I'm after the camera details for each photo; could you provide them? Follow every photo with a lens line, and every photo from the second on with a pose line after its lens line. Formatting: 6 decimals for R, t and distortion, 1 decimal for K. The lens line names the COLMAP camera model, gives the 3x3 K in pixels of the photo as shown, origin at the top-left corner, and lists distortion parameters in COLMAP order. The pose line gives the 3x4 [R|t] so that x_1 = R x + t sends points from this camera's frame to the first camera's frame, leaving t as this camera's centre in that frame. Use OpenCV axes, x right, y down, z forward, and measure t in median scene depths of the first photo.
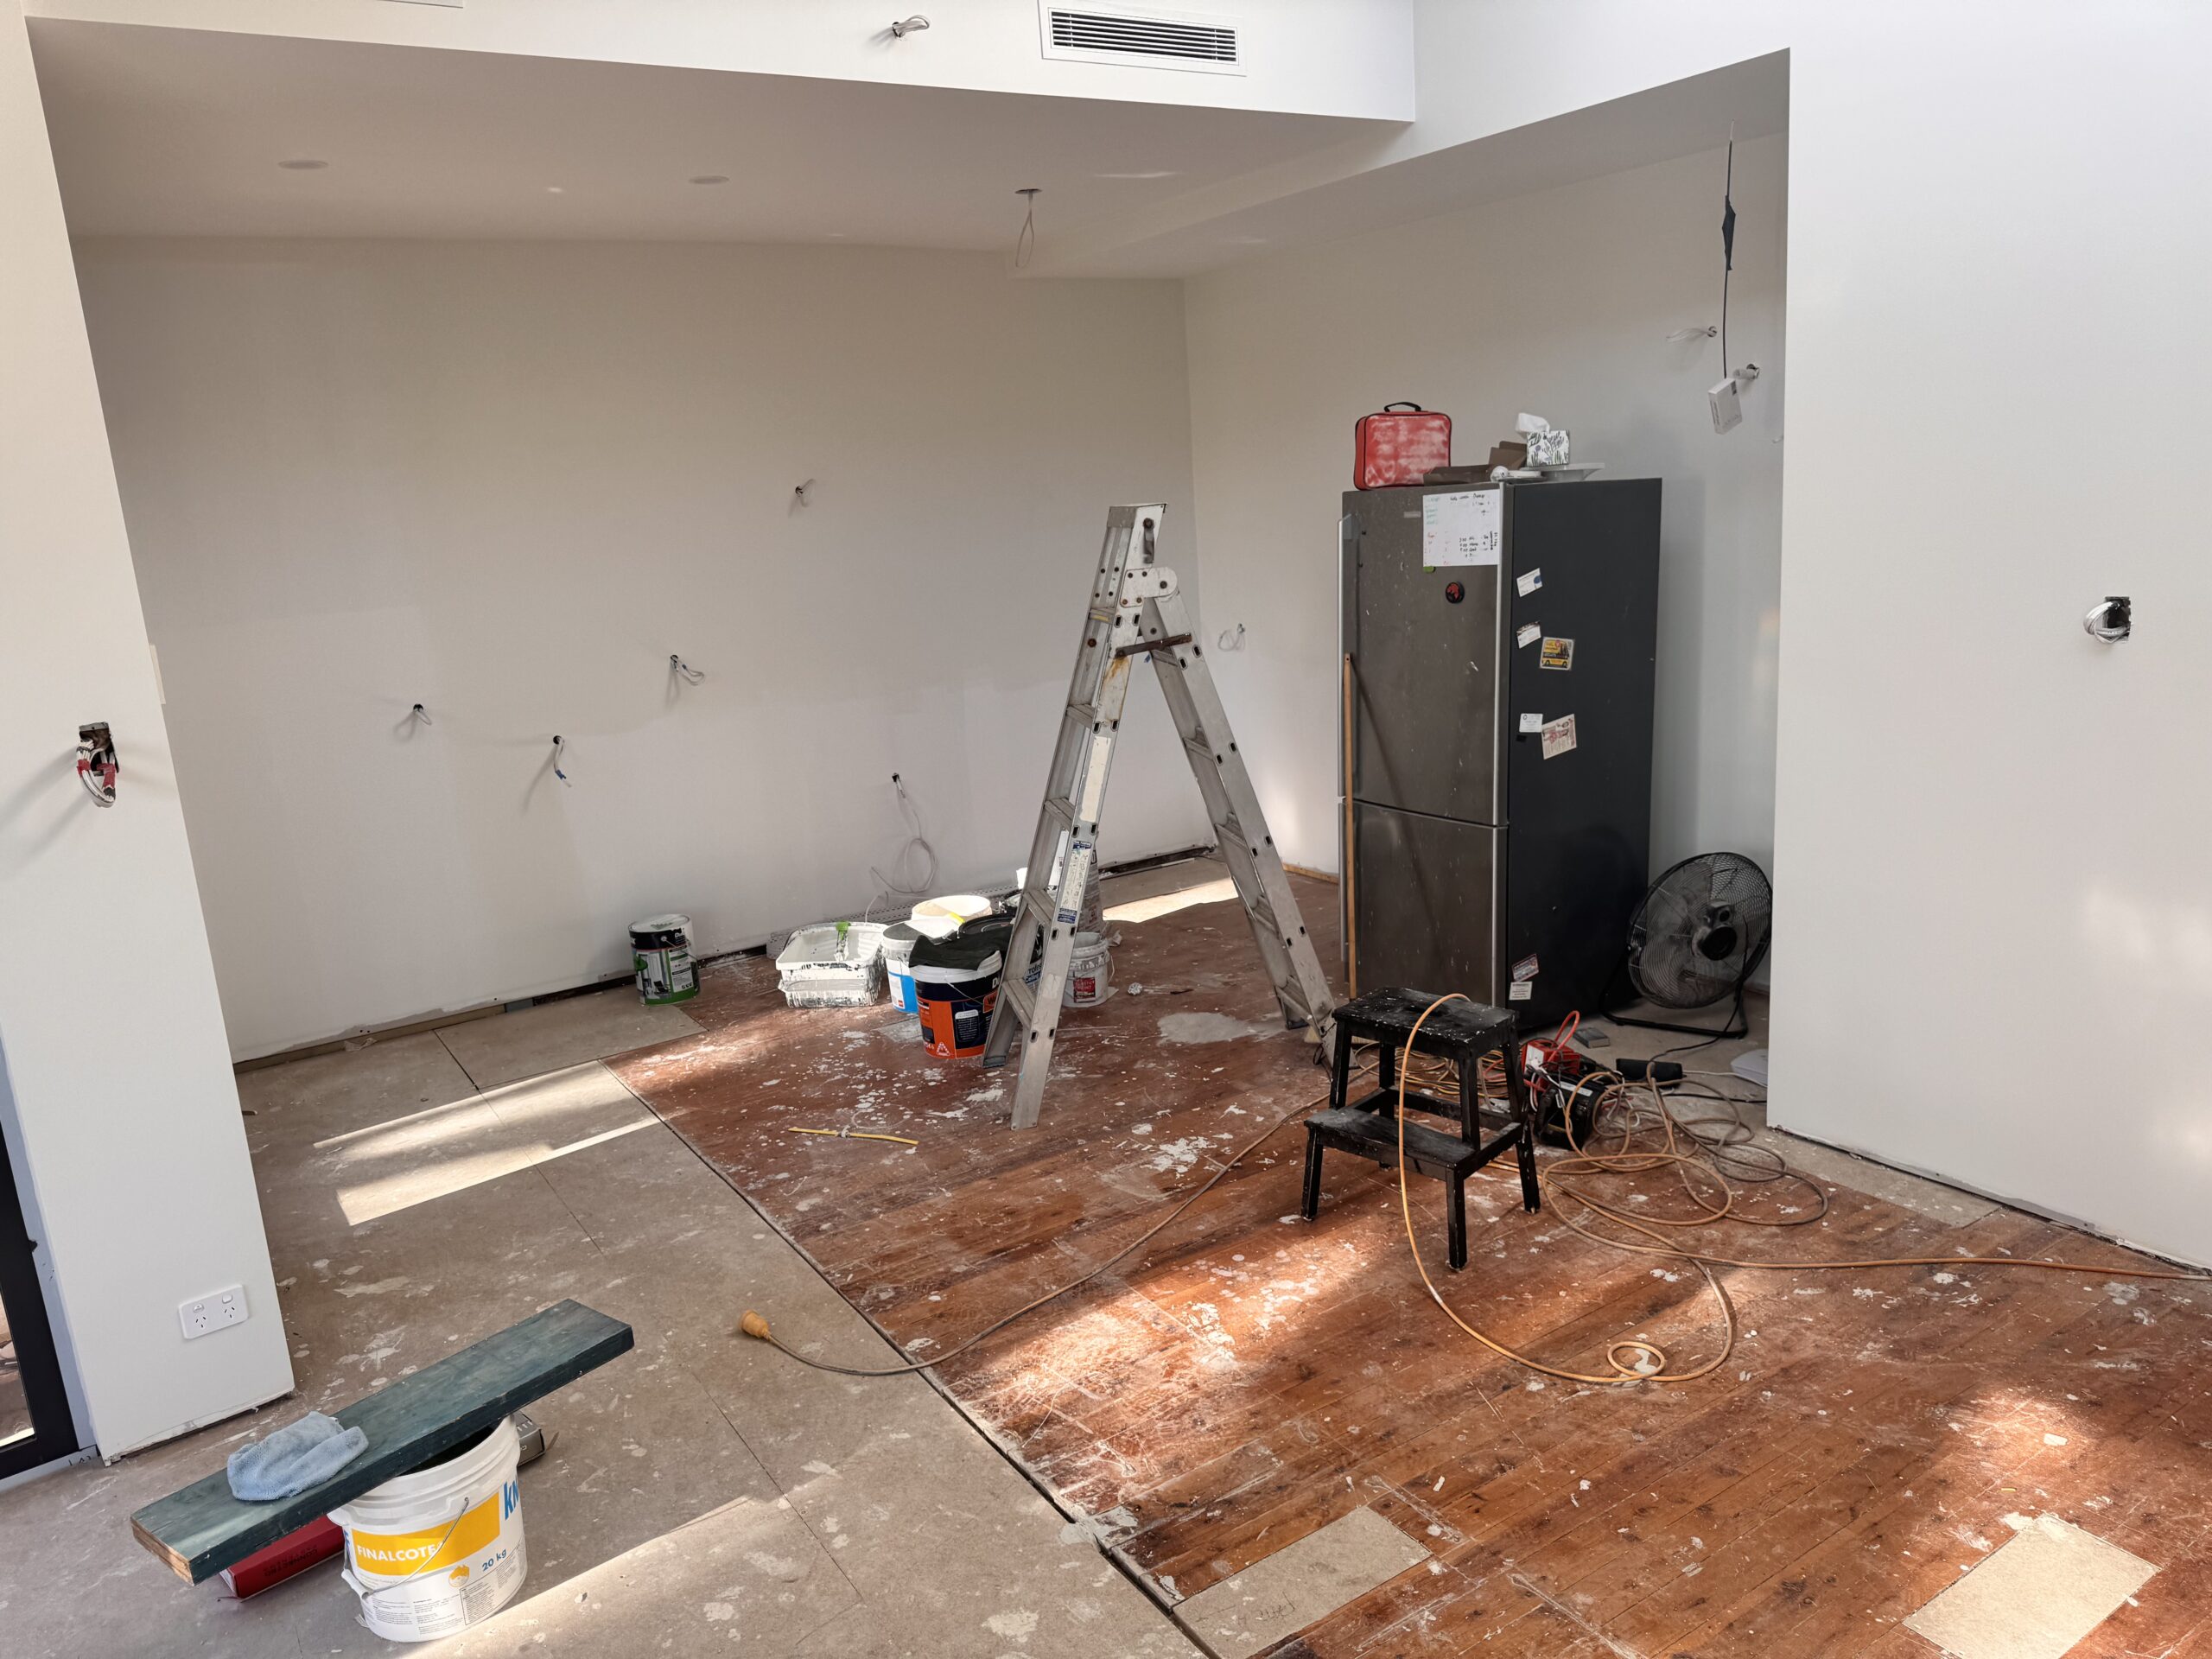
lens RADIAL K [[1517.9, 0, 1106.0], [0, 1517.9, 829.5], [0, 0, 1]] dist [-0.063260, -0.000654]
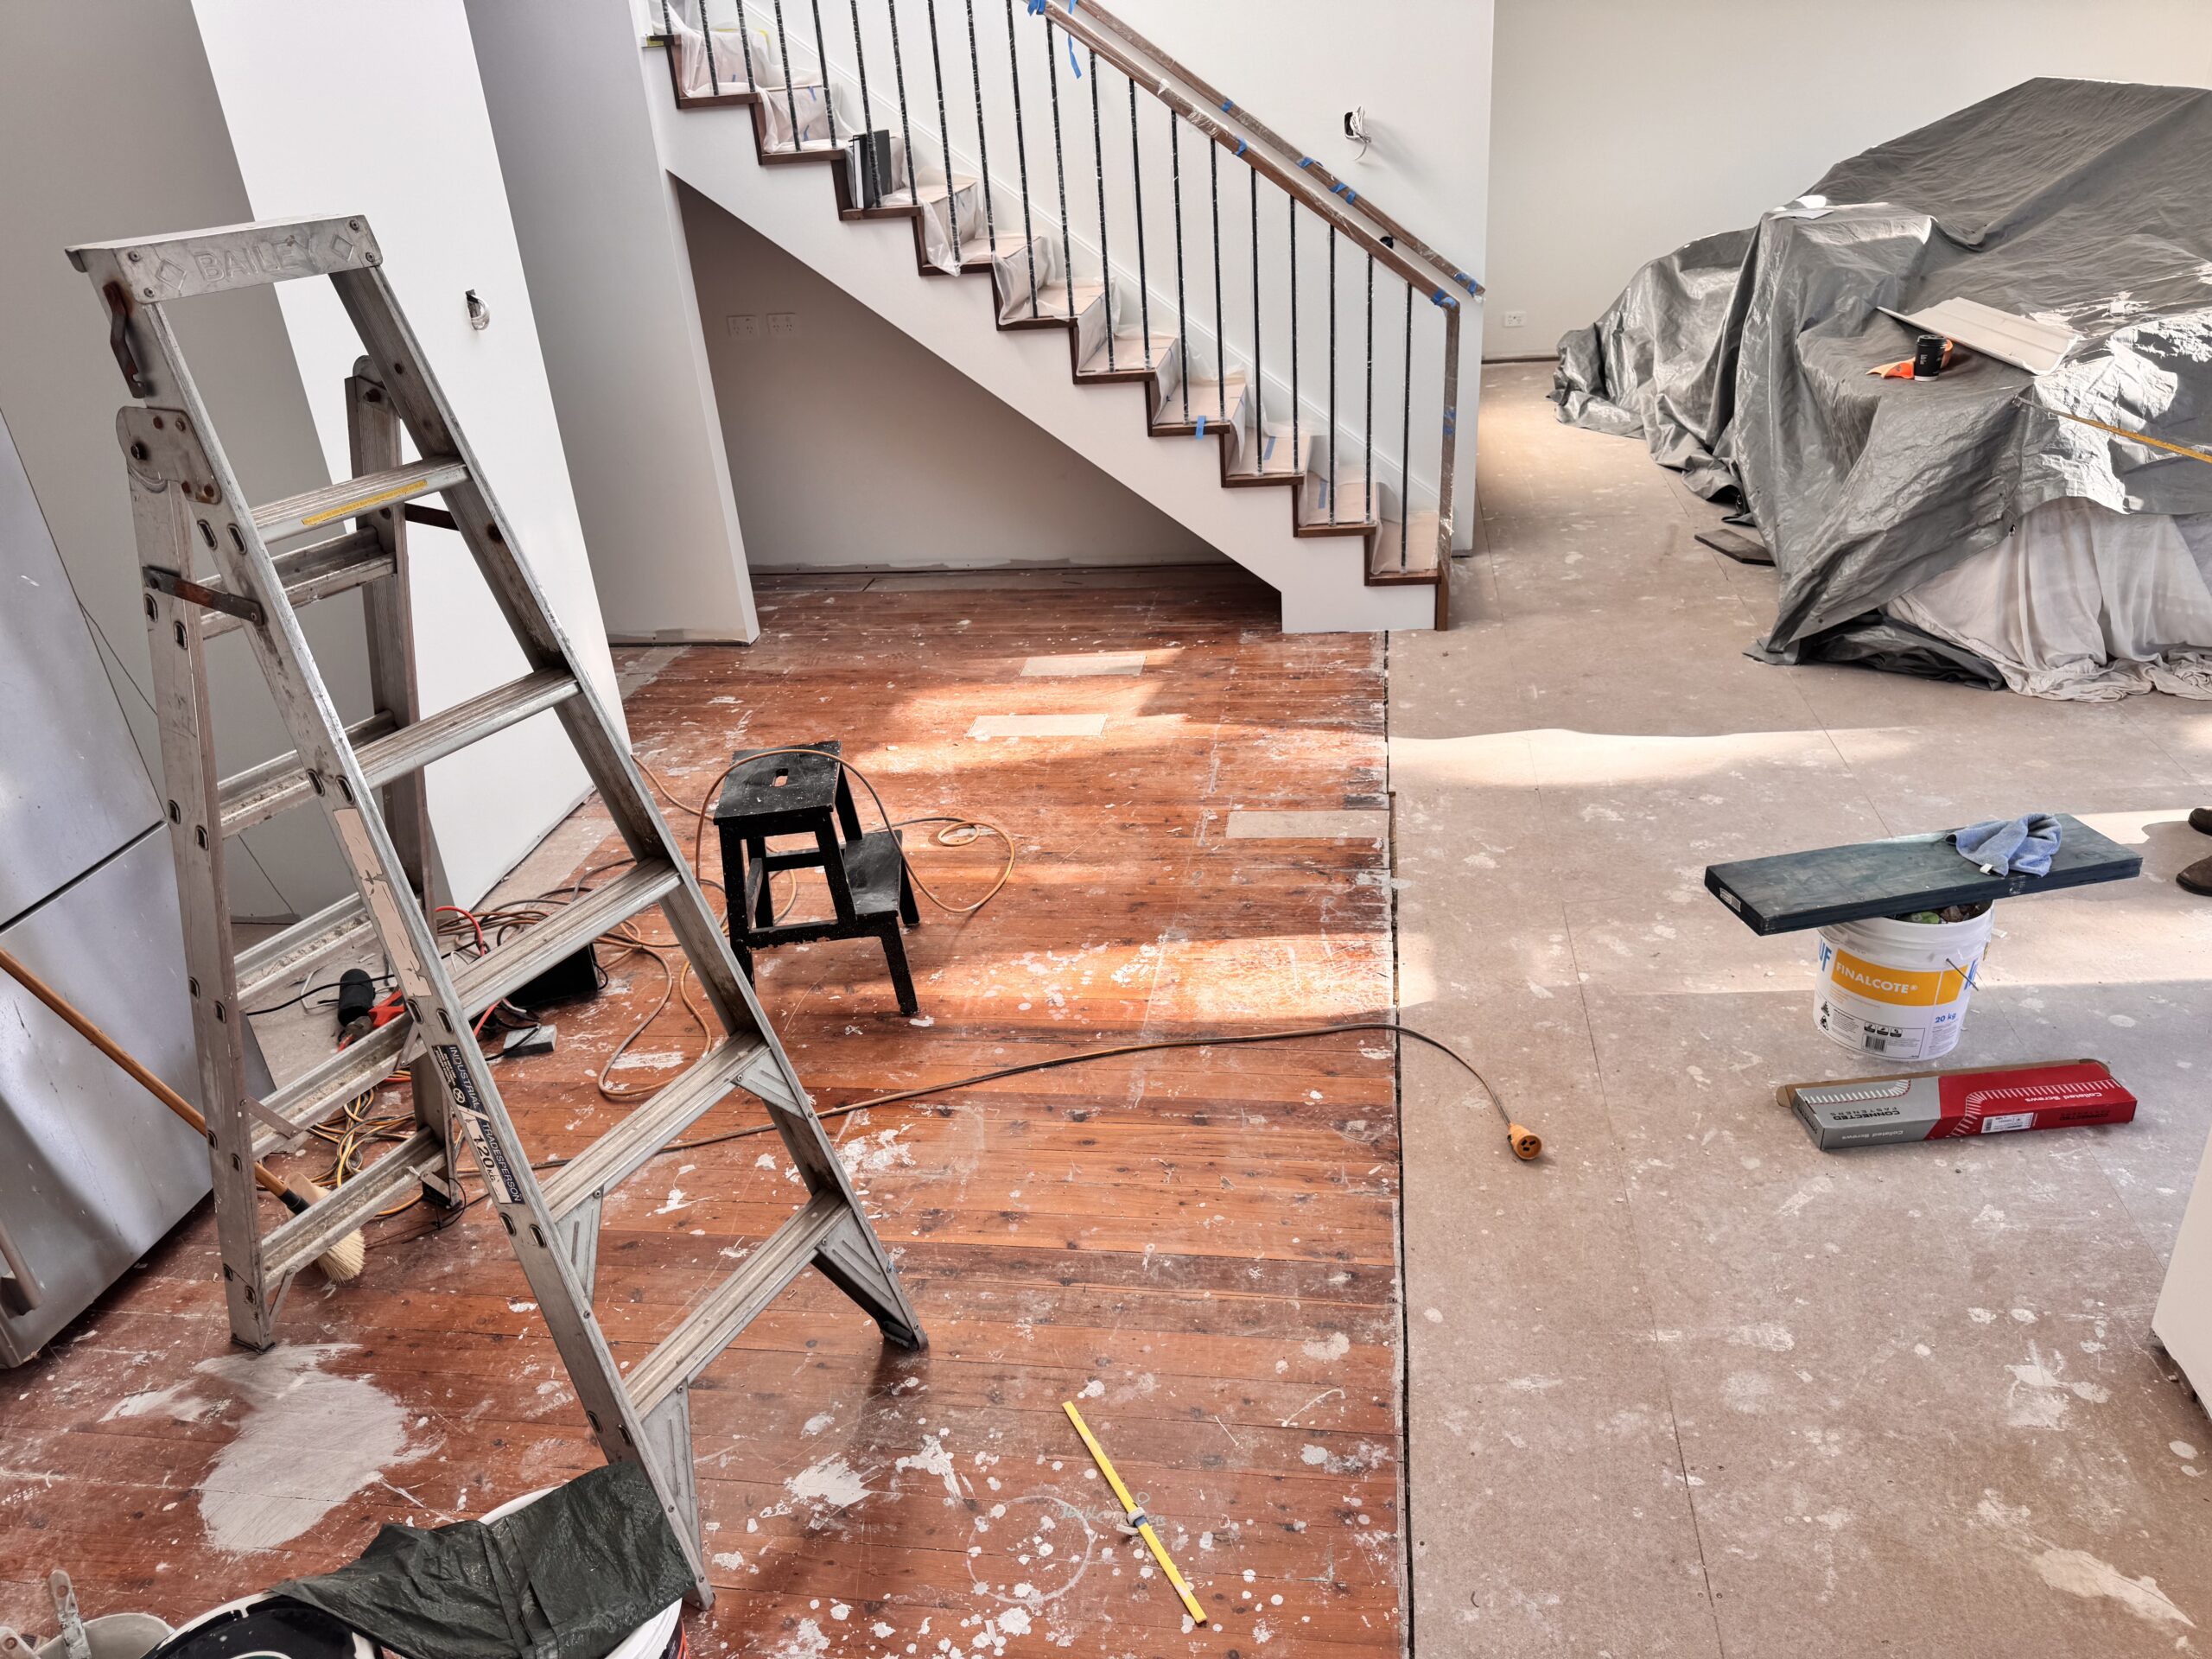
lens RADIAL K [[1548.2, 0, 1106.0], [0, 1548.2, 829.5], [0, 0, 1]] dist [0.046942, -0.051917]
pose [[-0.736104, -0.201761, 0.646099, -0.340360], [0.248249, 0.807550, 0.535010, -0.192150], [-0.629702, 0.554216, -0.544354, 0.879510]]
